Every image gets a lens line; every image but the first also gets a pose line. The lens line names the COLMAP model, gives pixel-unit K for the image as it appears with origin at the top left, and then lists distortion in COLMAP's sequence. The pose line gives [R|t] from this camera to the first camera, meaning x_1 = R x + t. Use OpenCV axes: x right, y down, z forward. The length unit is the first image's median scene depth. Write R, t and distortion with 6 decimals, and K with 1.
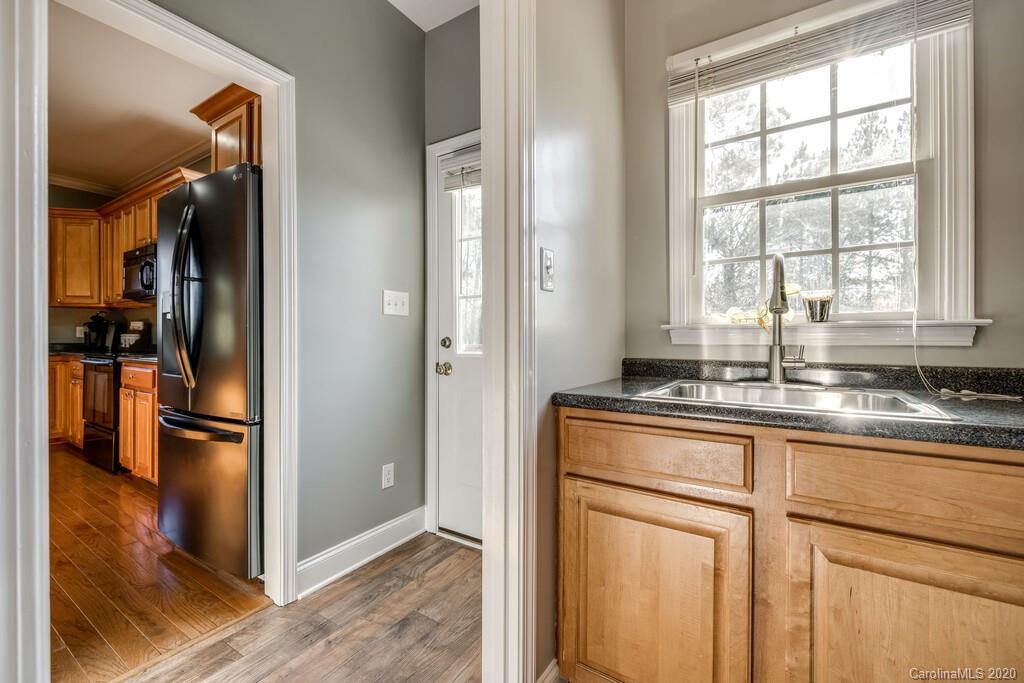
lens RADIAL K [[430.4, 0, 512.3], [0, 430.4, 335.2], [0, 0, 1]] dist [0.000253, -0.000080]
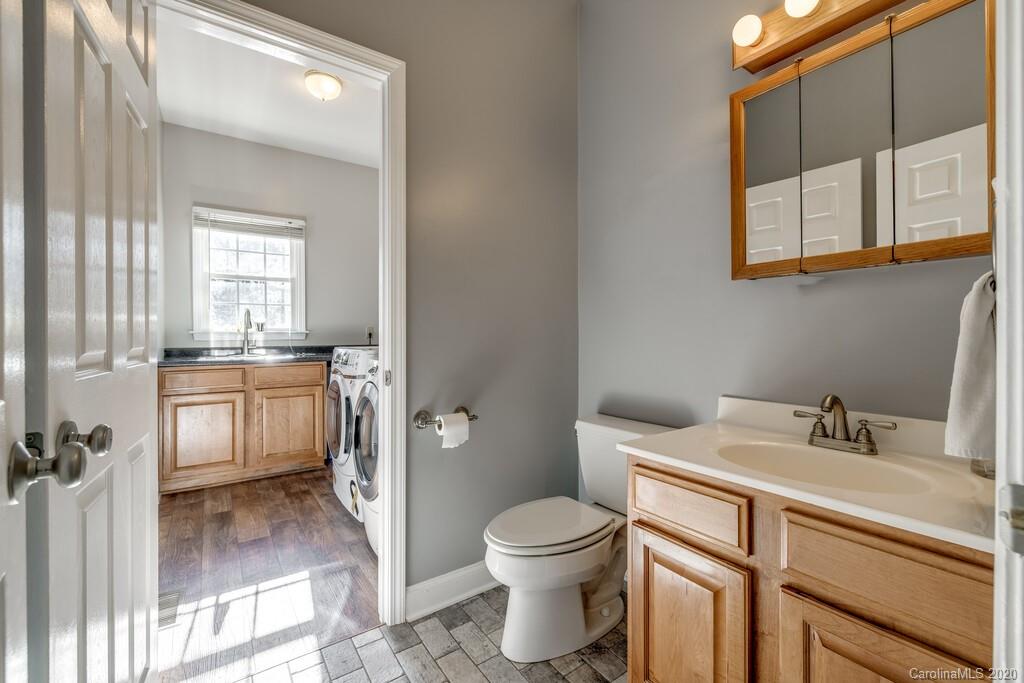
lens RADIAL K [[430.4, 0, 512.3], [0, 430.4, 335.2], [0, 0, 1]] dist [0.000253, -0.000080]
pose [[0.372533, -0.002957, 0.928014, -1.202409], [-0.001189, 0.999993, 0.003663, -0.017789], [-0.928018, -0.002468, 0.372527, -1.468623]]
